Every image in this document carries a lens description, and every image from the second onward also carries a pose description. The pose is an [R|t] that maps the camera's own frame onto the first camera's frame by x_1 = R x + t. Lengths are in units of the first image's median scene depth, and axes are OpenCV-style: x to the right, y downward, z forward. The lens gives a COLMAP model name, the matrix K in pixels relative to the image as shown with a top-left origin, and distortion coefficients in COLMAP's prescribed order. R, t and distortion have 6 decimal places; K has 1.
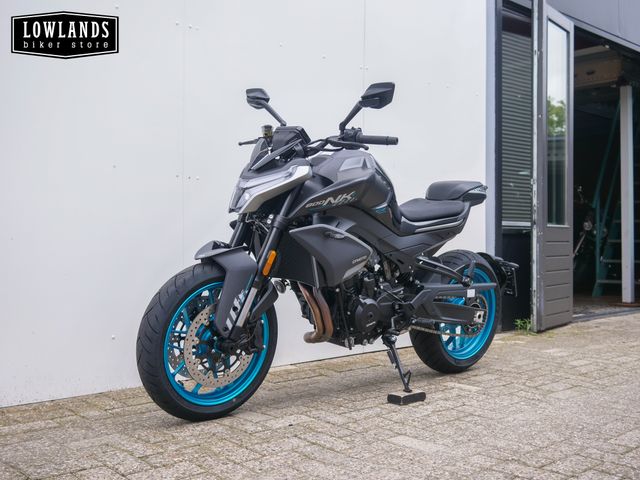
lens RADIAL K [[732.8, 0, 320.0], [0, 732.8, 240.0], [0, 0, 1]] dist [-0.010582, 0.002410]
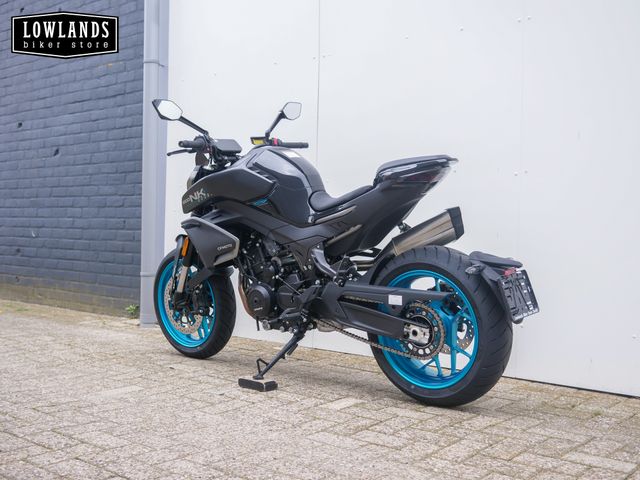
lens RADIAL K [[732.8, 0, 320.0], [0, 732.8, 240.0], [0, 0, 1]] dist [-0.010582, 0.002410]
pose [[0.122703, 0.005266, -0.992429, 1.154352], [-0.021898, 0.999757, 0.002598, 0.009059], [0.992202, 0.021413, 0.122788, 0.966705]]
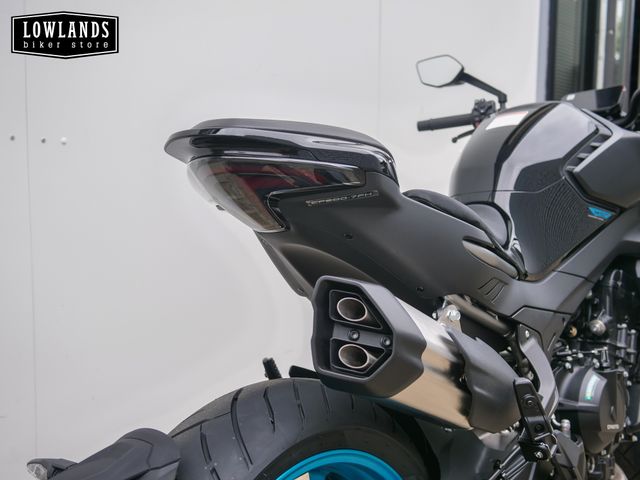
lens RADIAL K [[732.8, 0, 320.0], [0, 732.8, 240.0], [0, 0, 1]] dist [-0.010582, 0.002410]
pose [[0.991113, -0.005535, 0.132911, -0.082206], [-0.008393, 0.994542, 0.103999, -0.083047], [-0.132761, -0.104191, 0.985657, 0.617349]]
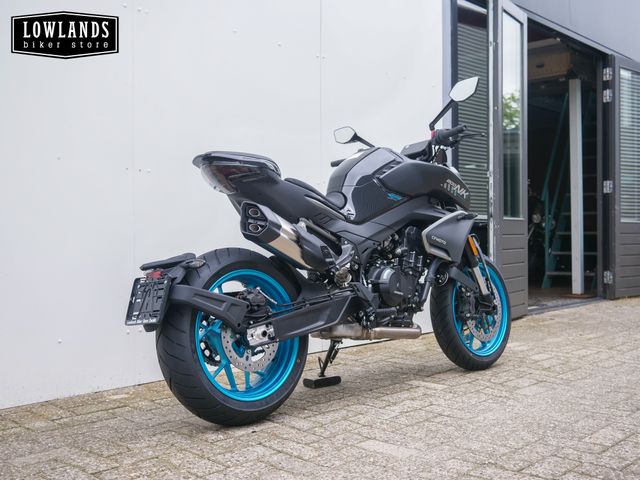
lens RADIAL K [[732.8, 0, 320.0], [0, 732.8, 240.0], [0, 0, 1]] dist [-0.010582, 0.002410]
pose [[0.997267, -0.008943, 0.073338, -0.018822], [0.008348, 0.999930, 0.008411, -0.001539], [-0.073408, -0.007776, 0.997272, 0.046229]]
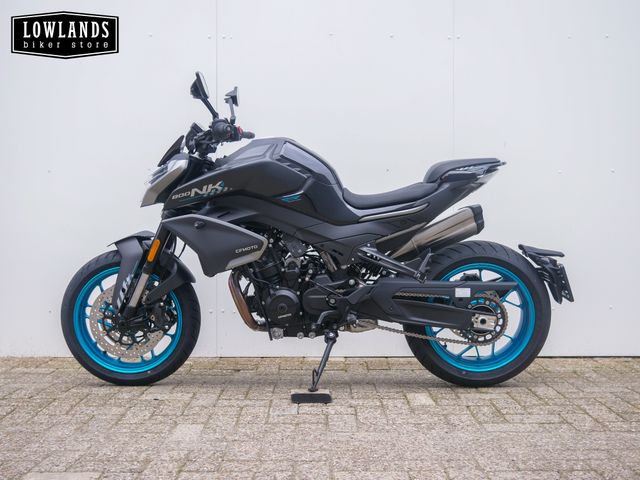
lens RADIAL K [[732.8, 0, 320.0], [0, 732.8, 240.0], [0, 0, 1]] dist [-0.010582, 0.002410]
pose [[0.735519, 0.003949, -0.677493, 0.769449], [0.002305, 0.999963, 0.008331, 0.006034], [0.677500, -0.007689, 0.735482, 0.322179]]
